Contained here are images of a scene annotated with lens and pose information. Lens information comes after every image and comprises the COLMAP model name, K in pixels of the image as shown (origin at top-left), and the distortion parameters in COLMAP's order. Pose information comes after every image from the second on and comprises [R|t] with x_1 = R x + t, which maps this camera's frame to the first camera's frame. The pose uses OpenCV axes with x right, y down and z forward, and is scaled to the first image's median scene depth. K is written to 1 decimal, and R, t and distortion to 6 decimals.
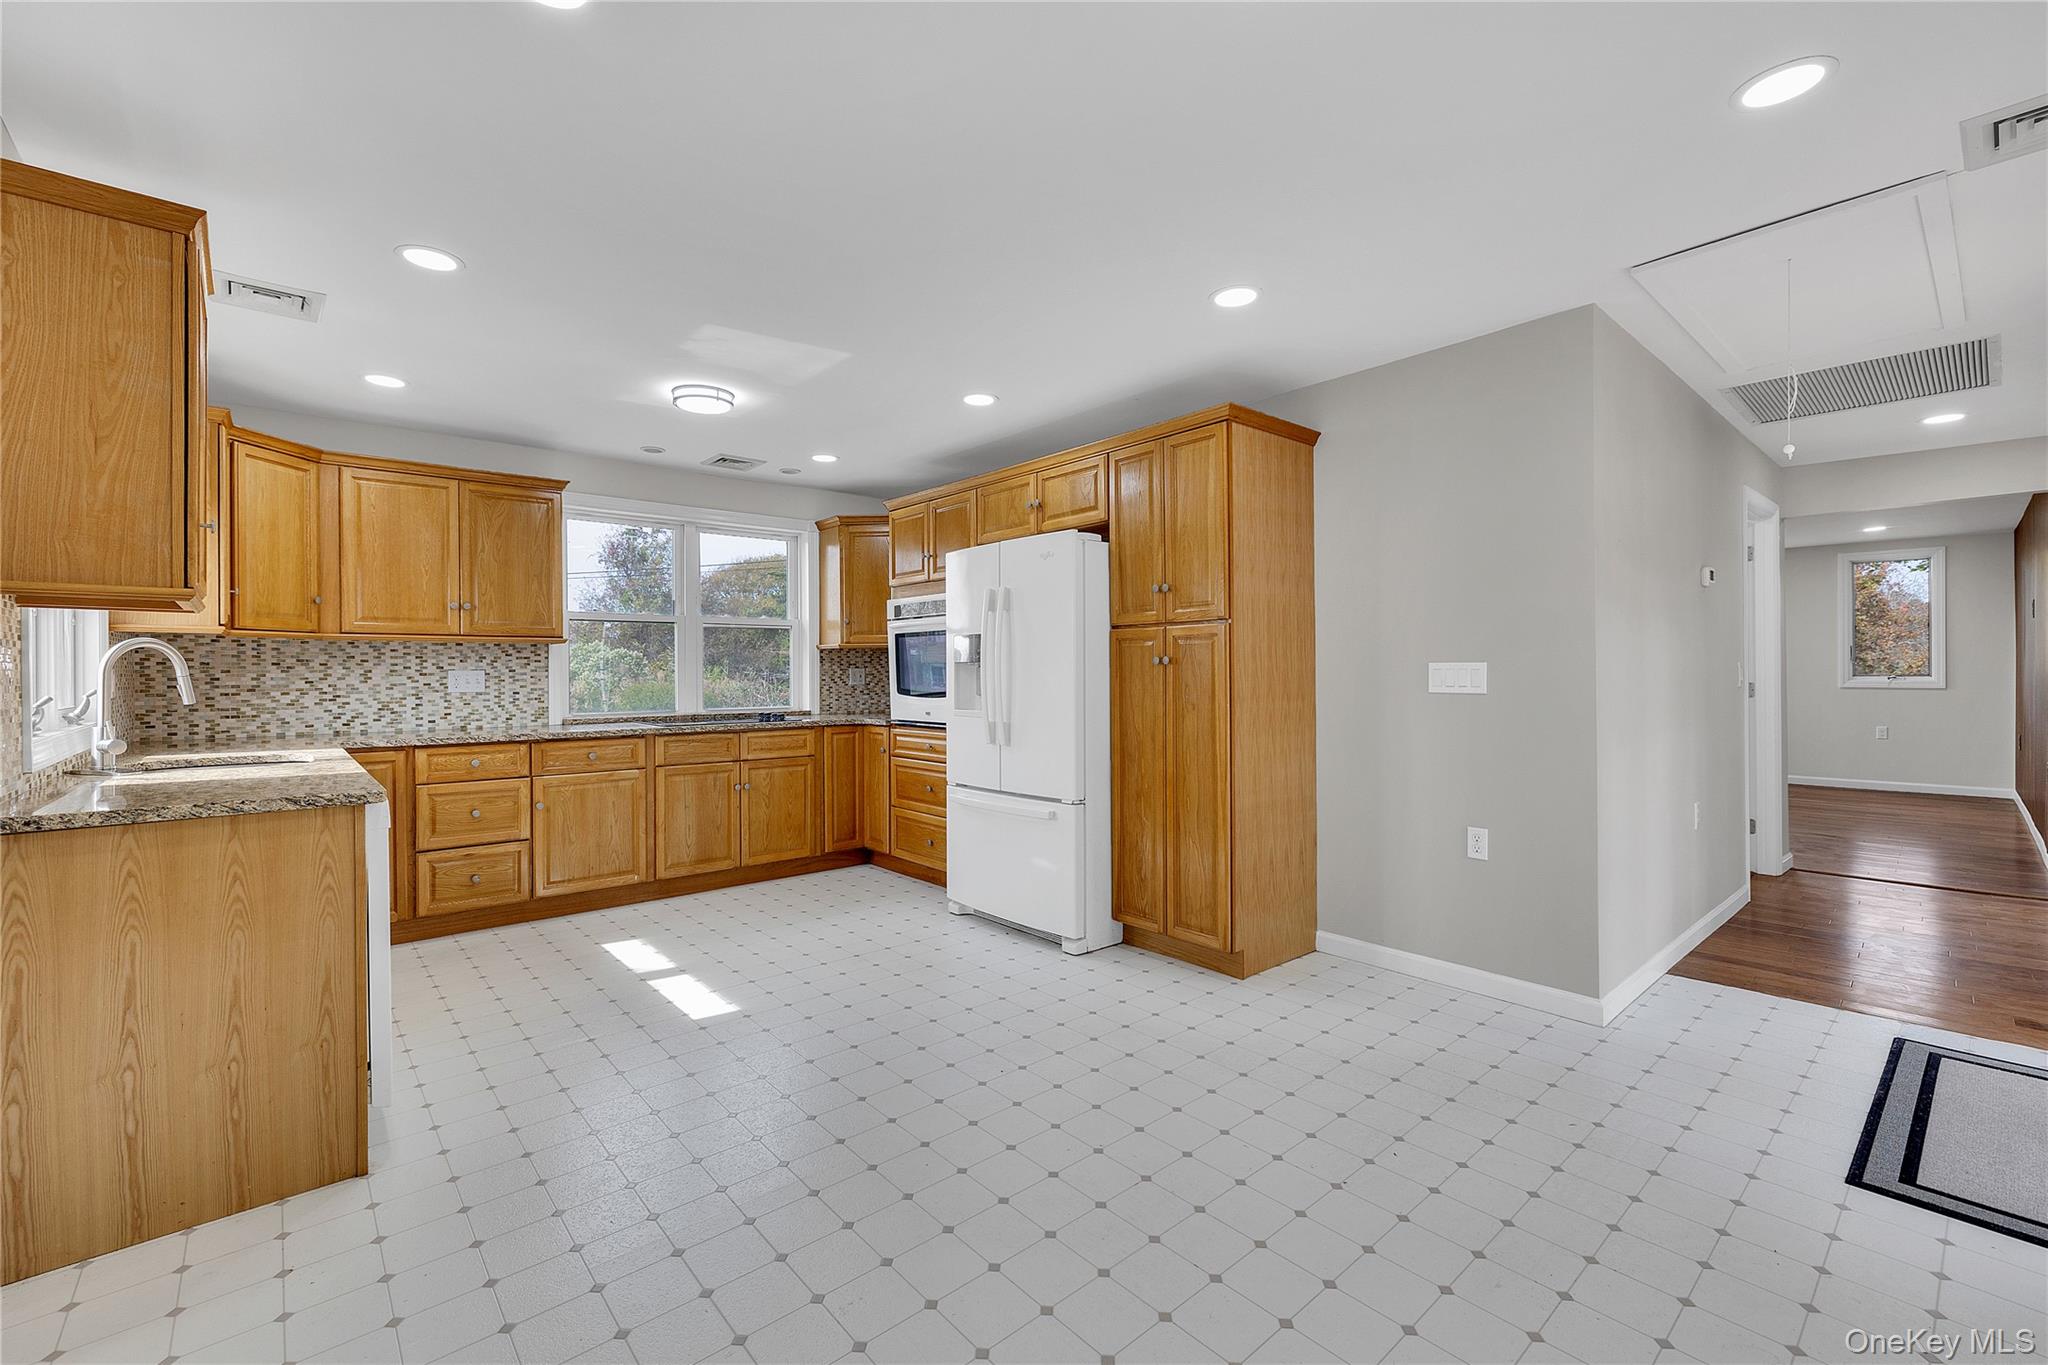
lens RADIAL K [[872.6, 0, 1022.5], [0, 872.6, 673.5], [0, 0, 1]] dist [0.001994, 0.000110]
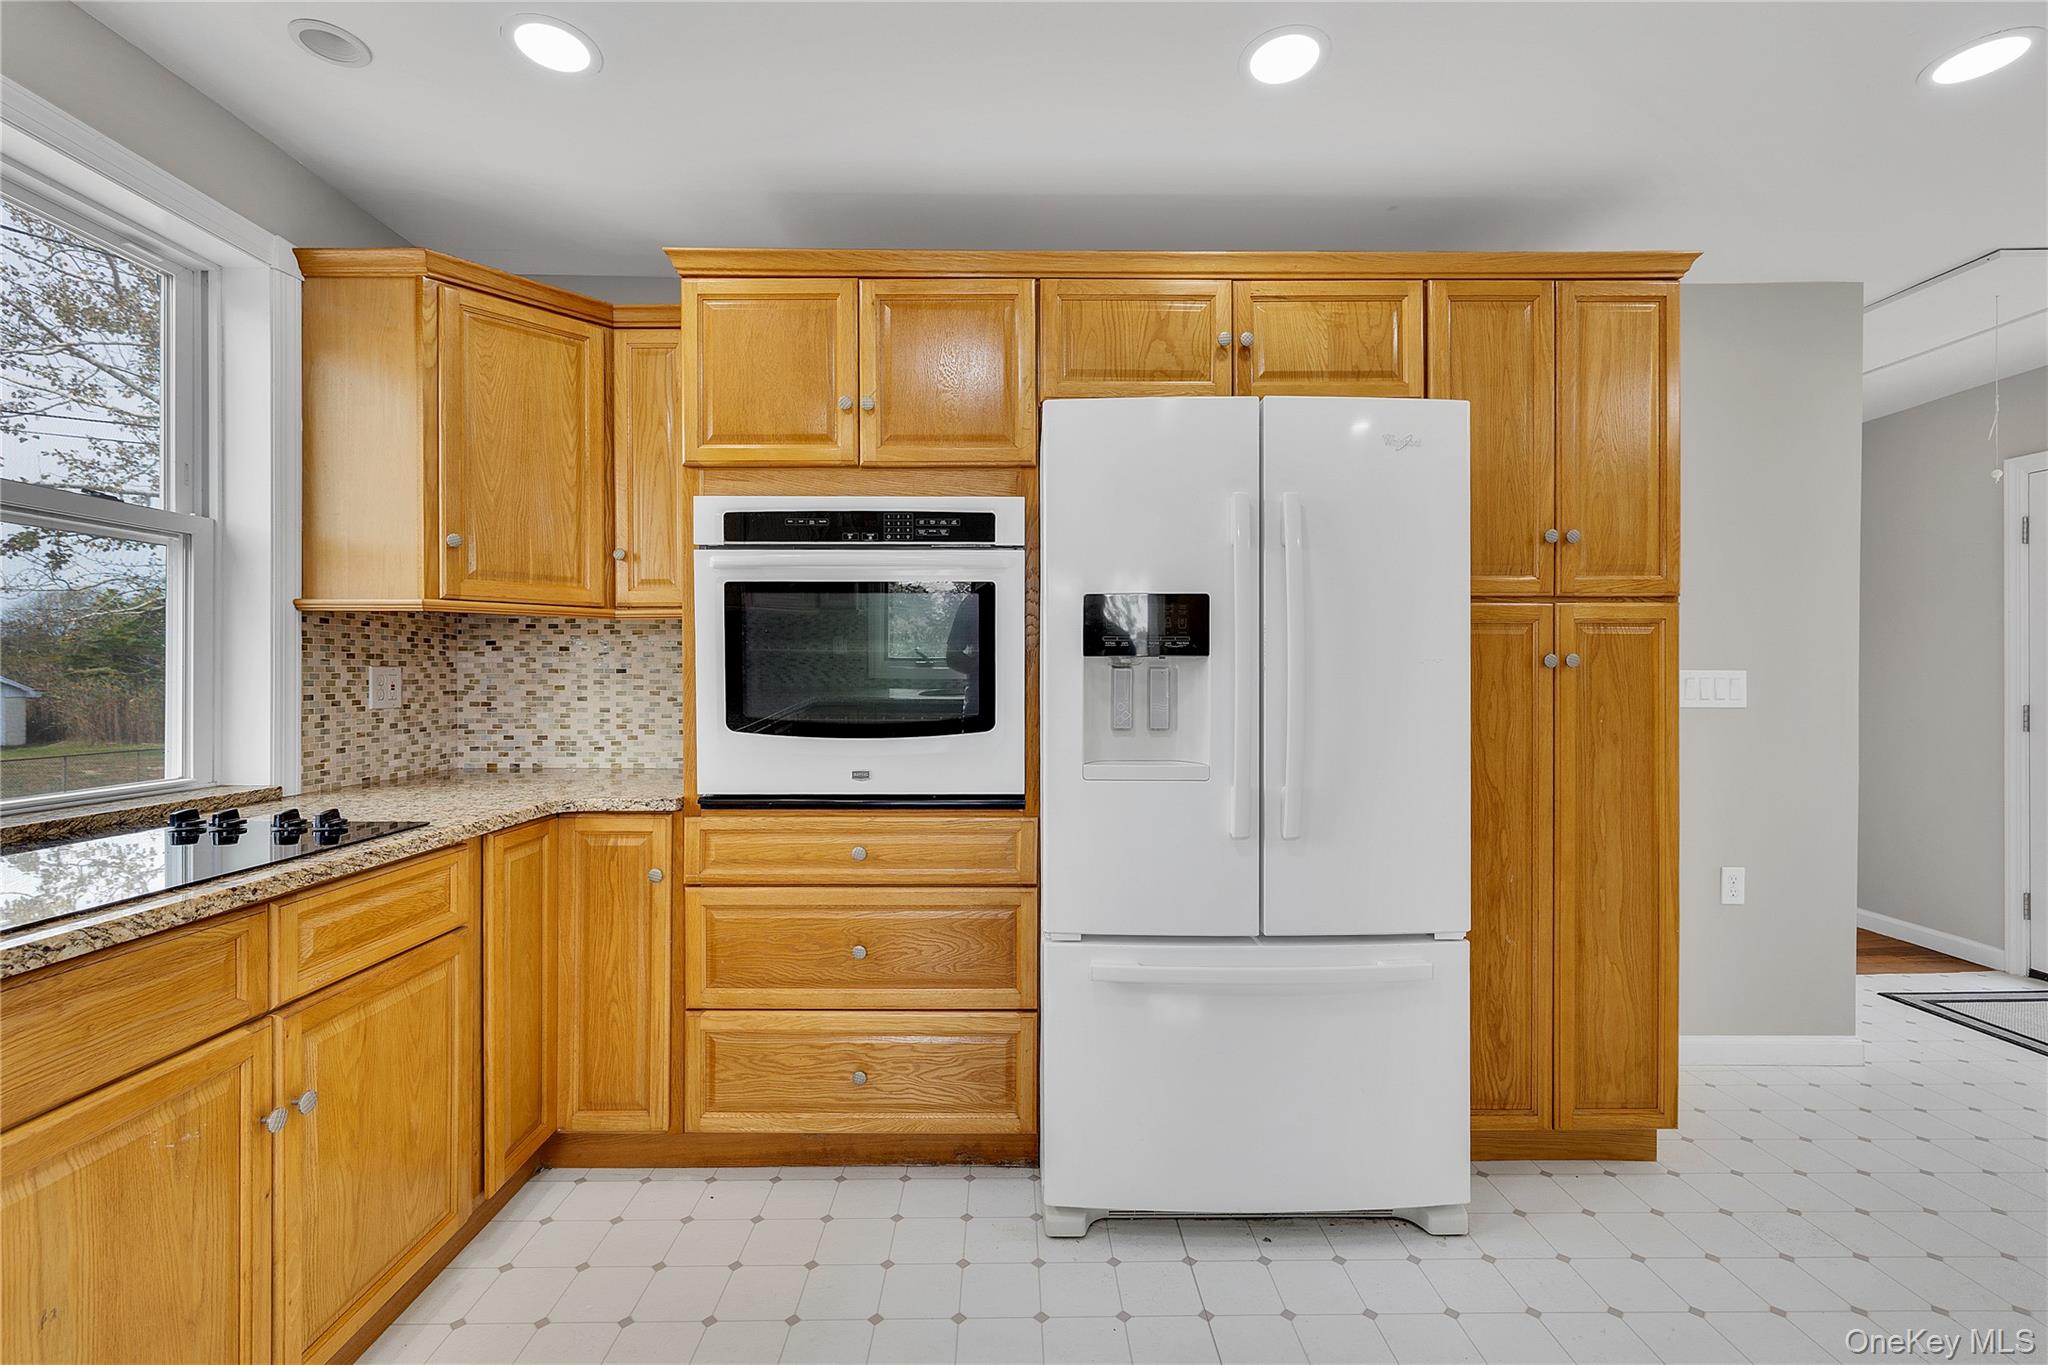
lens RADIAL K [[872.6, 0, 1017.8], [0, 872.6, 679.3], [0, 0, 1]] dist [0.001994, 0.000110]
pose [[0.644647, 0.004664, 0.764466, -0.388637], [-0.003066, 0.999989, -0.003516, 0.000407], [-0.764474, -0.000078, 0.644654, 0.675345]]
